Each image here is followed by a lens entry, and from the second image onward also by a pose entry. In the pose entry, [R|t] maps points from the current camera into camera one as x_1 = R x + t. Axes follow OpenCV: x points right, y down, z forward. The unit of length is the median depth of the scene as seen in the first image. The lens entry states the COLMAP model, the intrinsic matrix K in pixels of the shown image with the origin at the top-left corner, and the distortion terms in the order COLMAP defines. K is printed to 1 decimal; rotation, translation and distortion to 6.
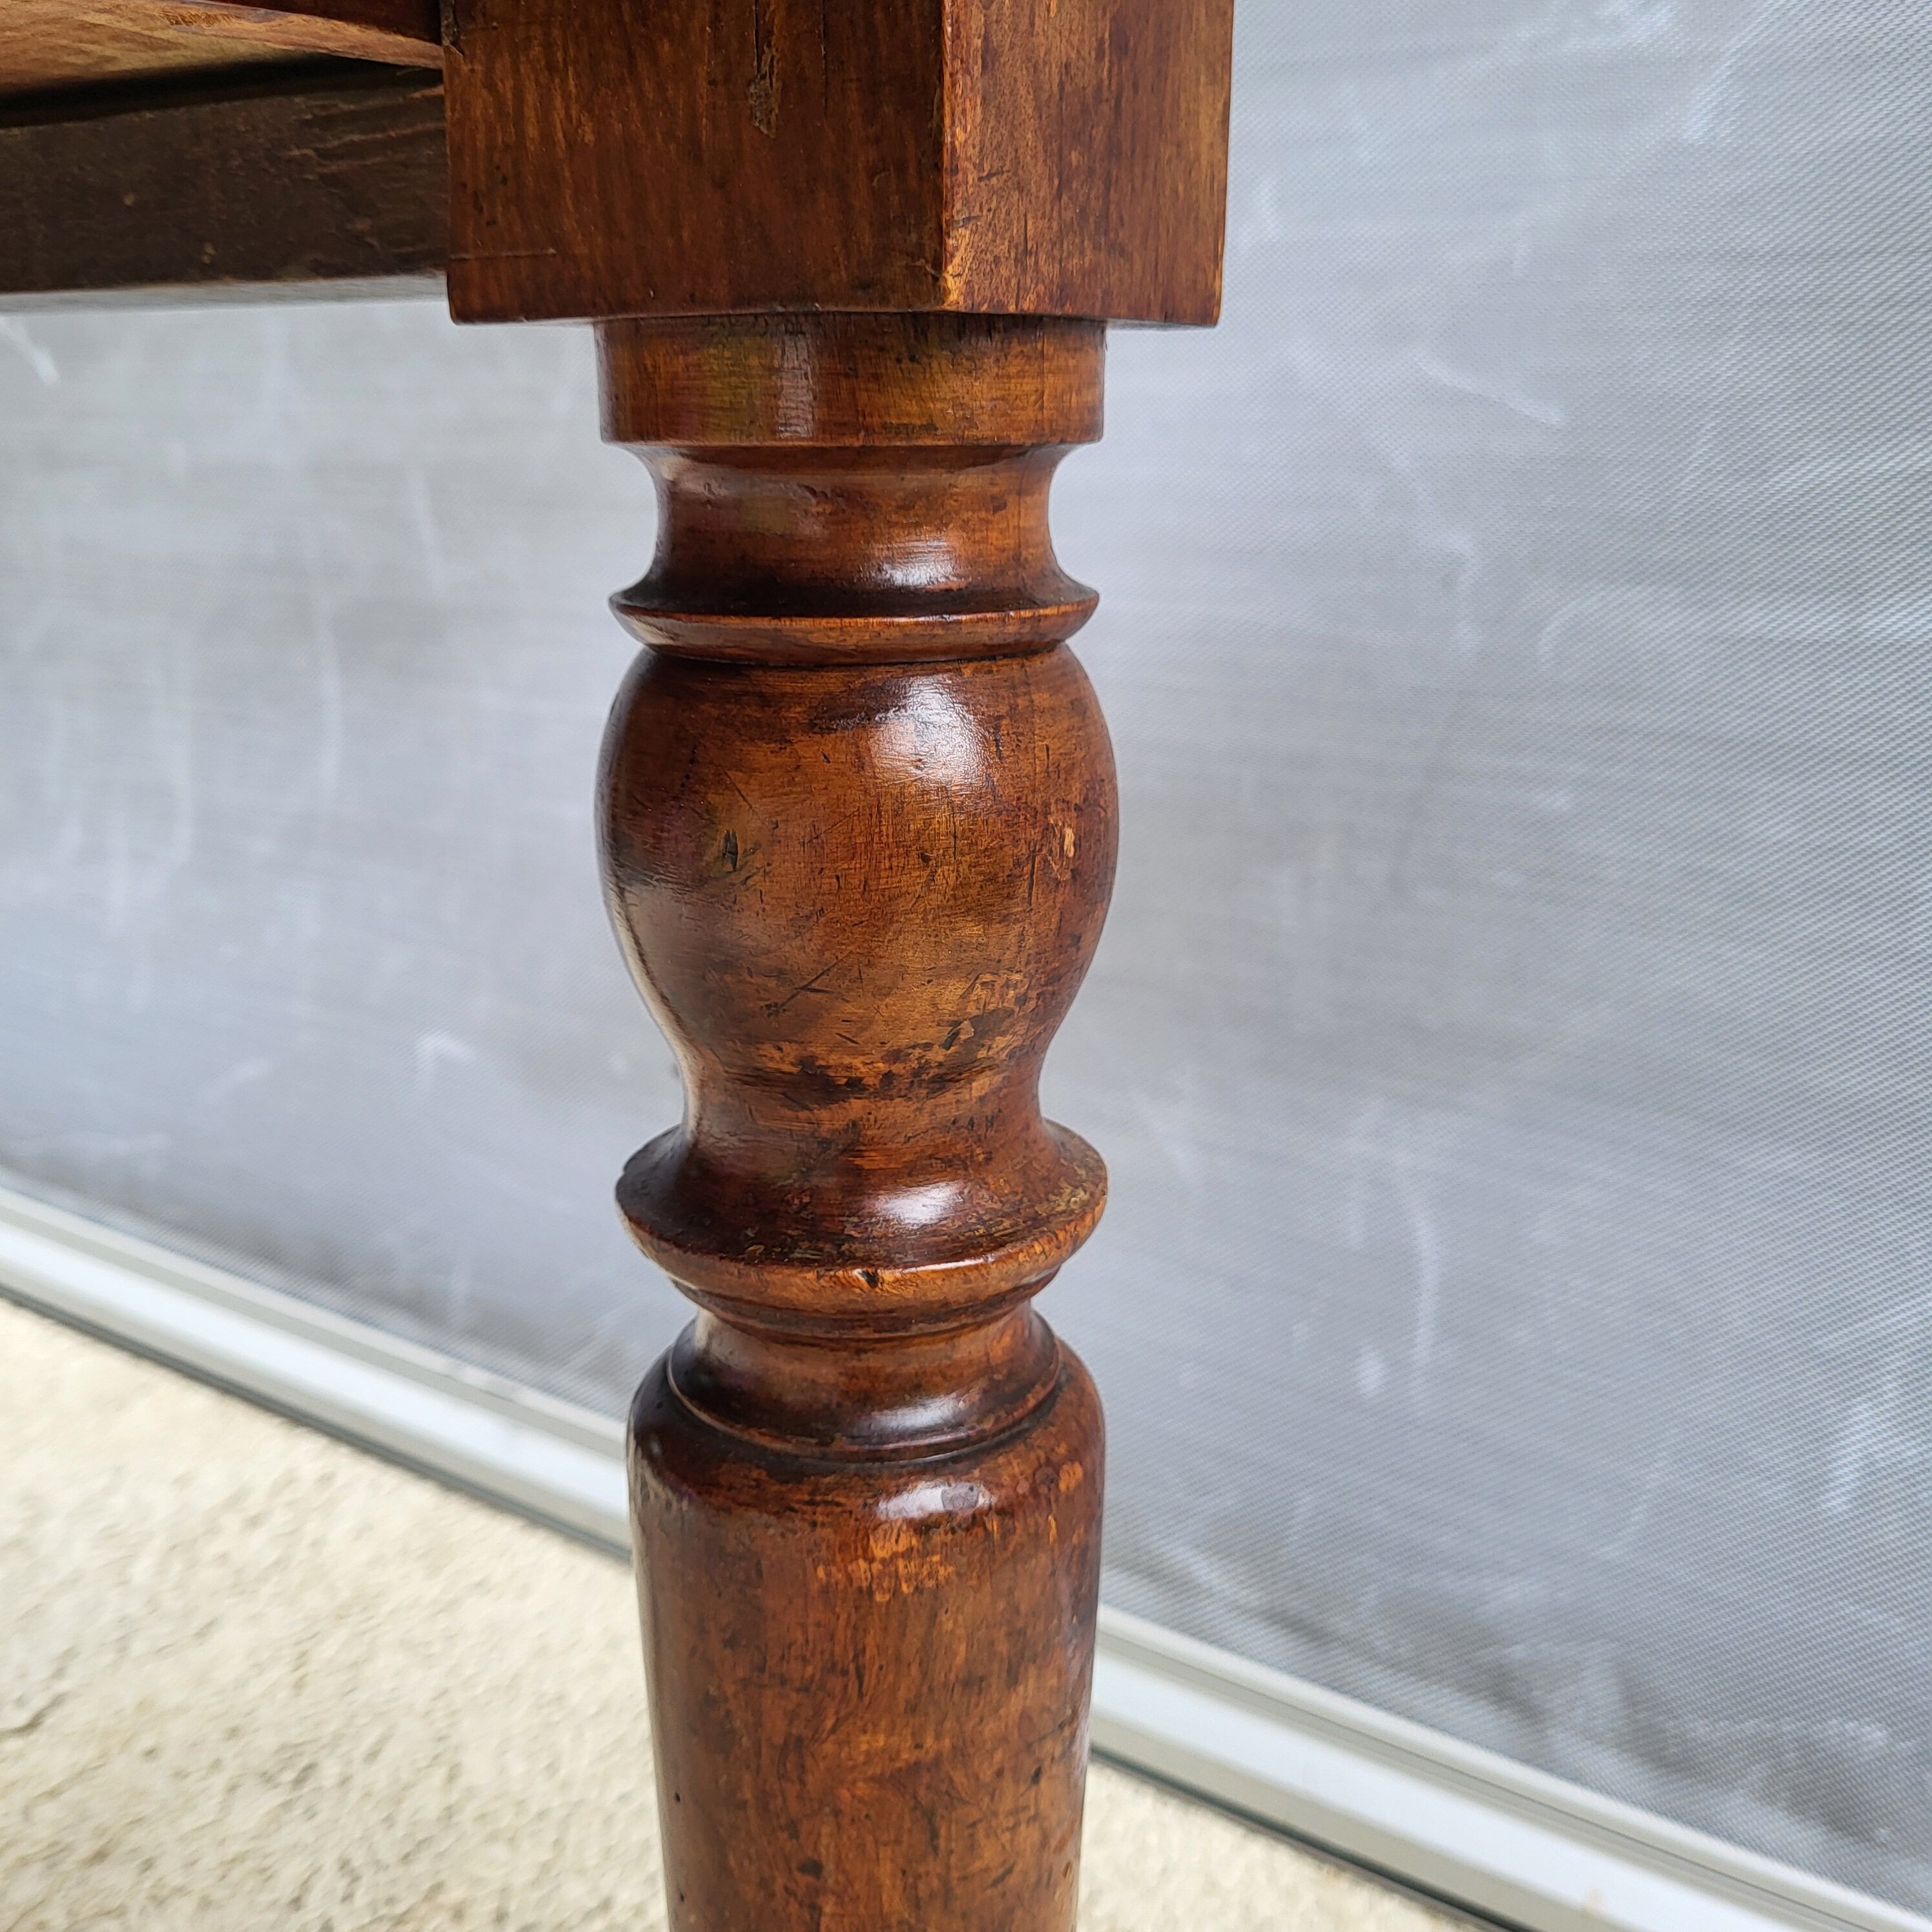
lens RADIAL K [[1851.4, 0, 966.6], [0, 1851.4, 965.8], [0, 0, 1]] dist [0.023783, 0.000000]
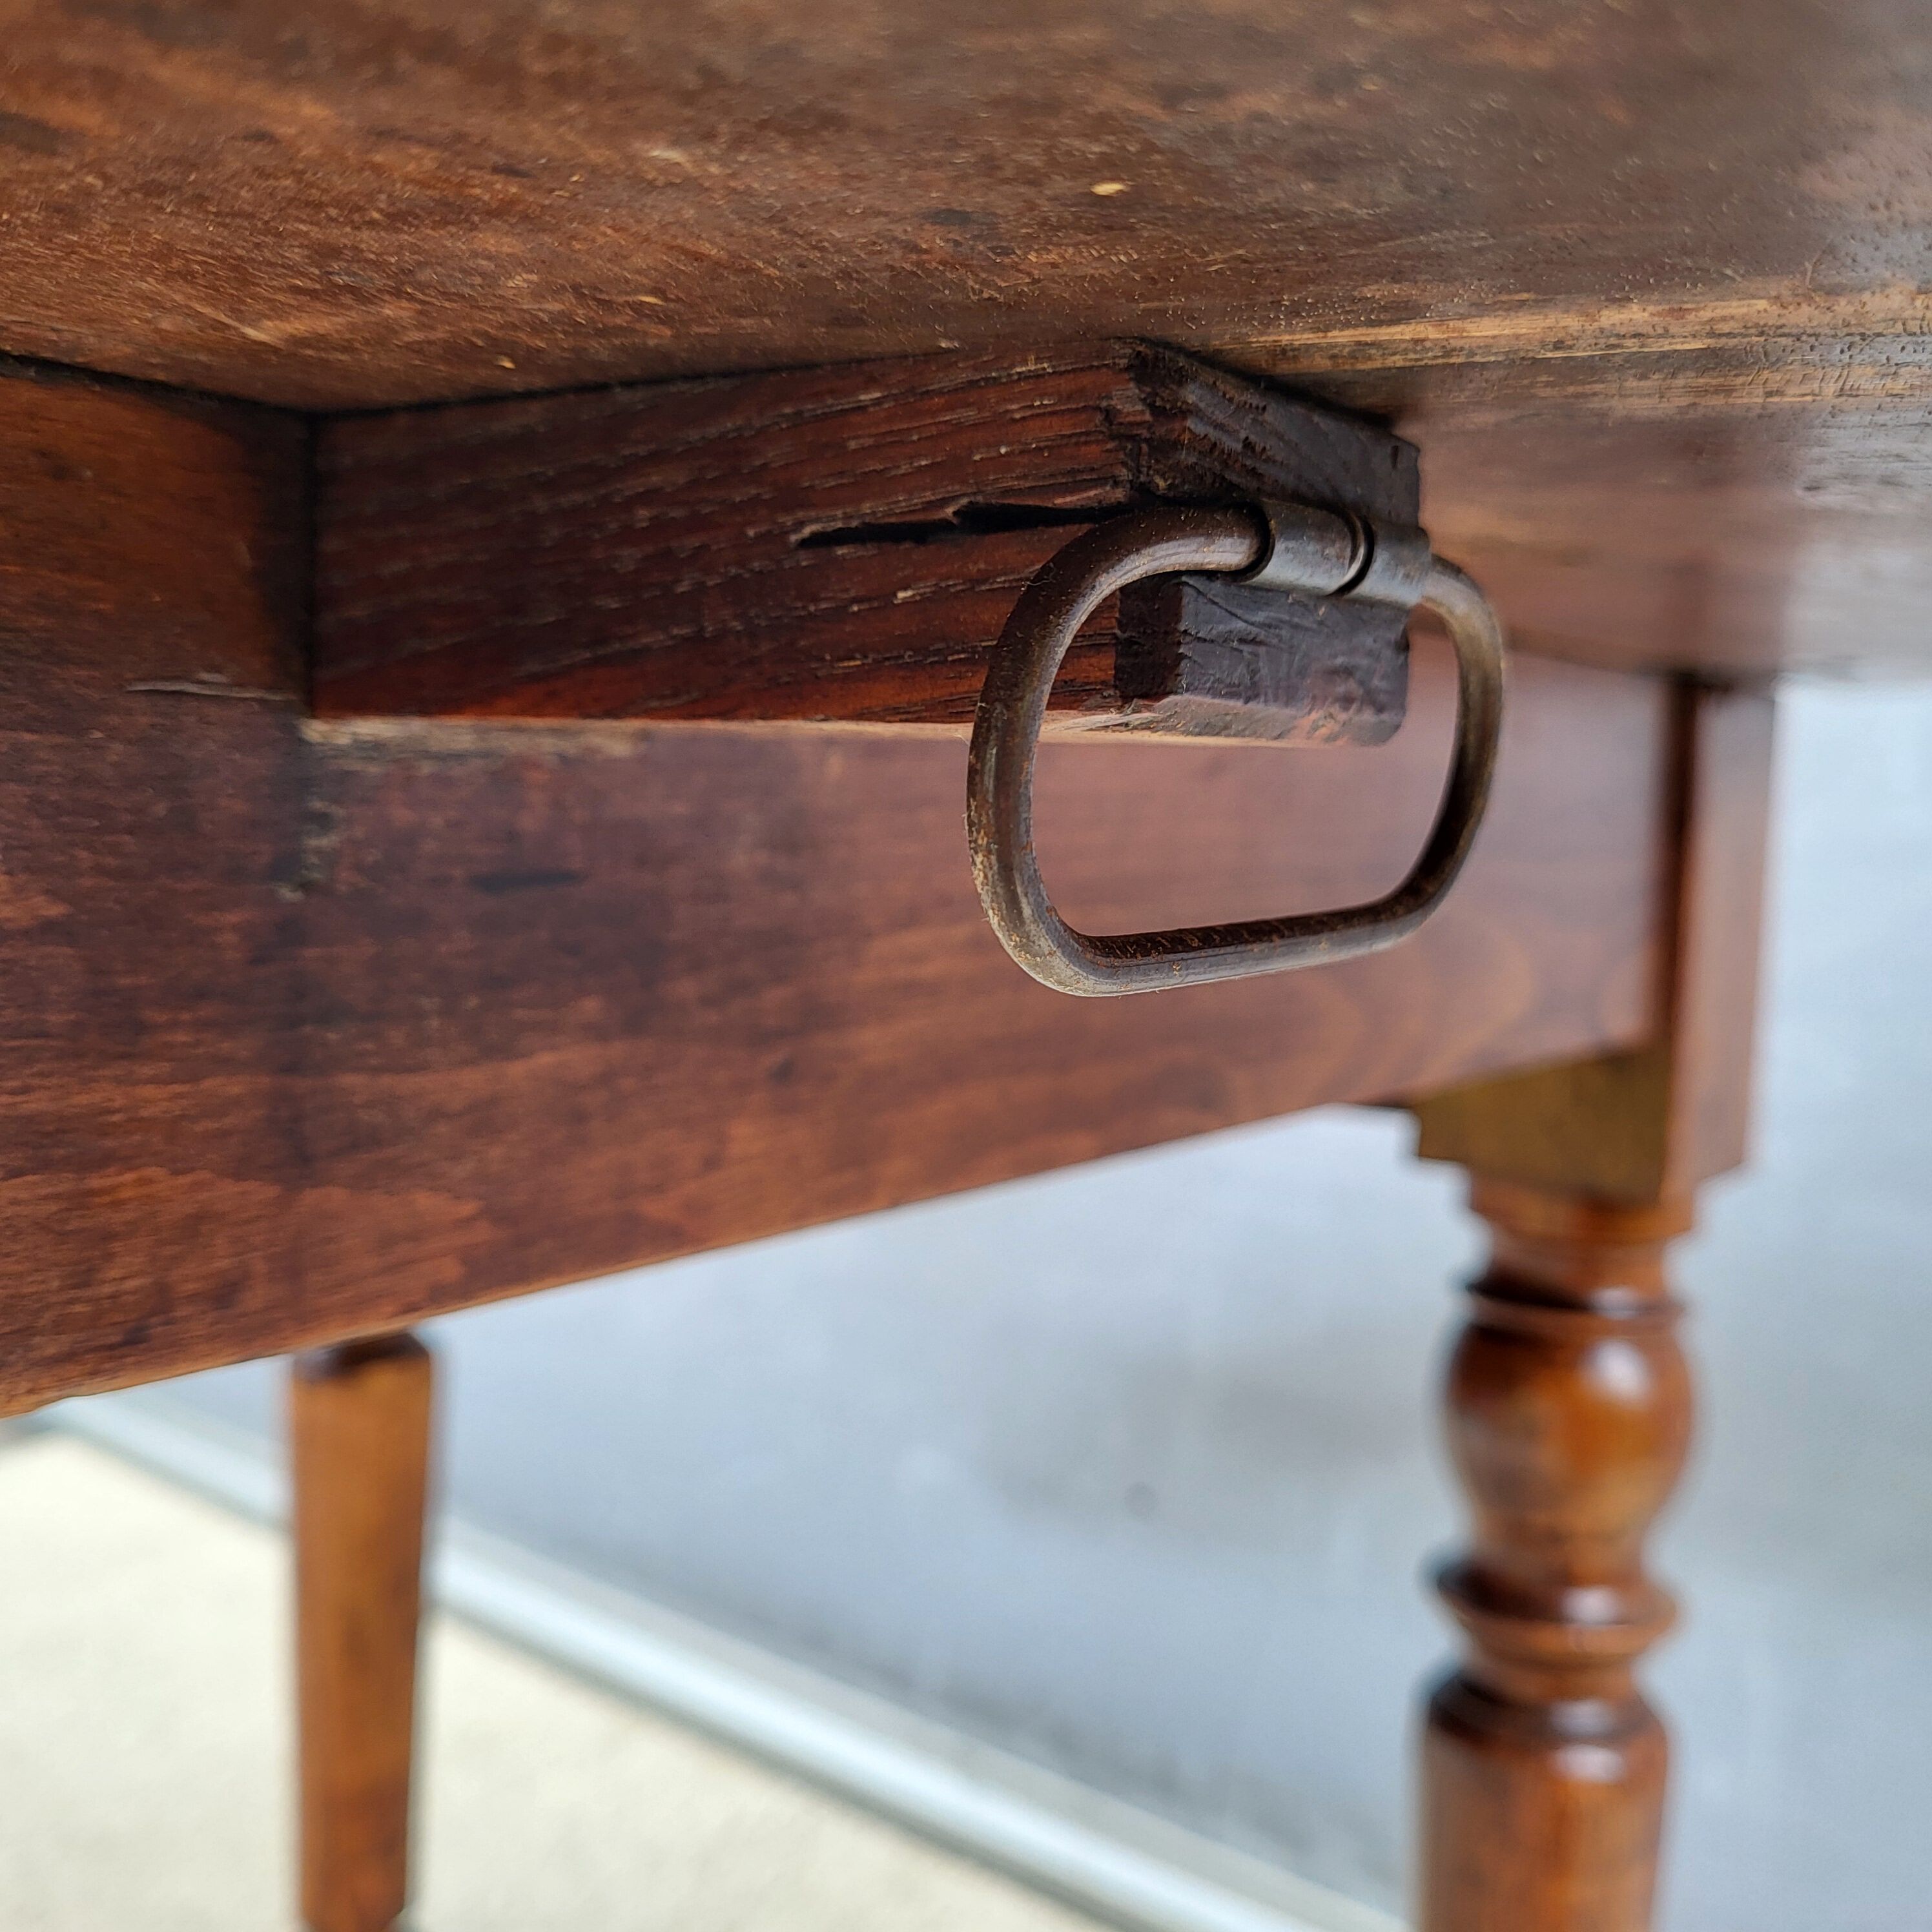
lens RADIAL K [[1851.4, 0, 962.1], [0, 1851.4, 966.4], [0, 0, 1]] dist [0.023783, 0.000000]
pose [[0.971582, 0.059251, -0.229166, -0.269041], [-0.105820, 0.974754, -0.196613, -0.074442], [0.211731, 0.215276, 0.953324, -1.204959]]
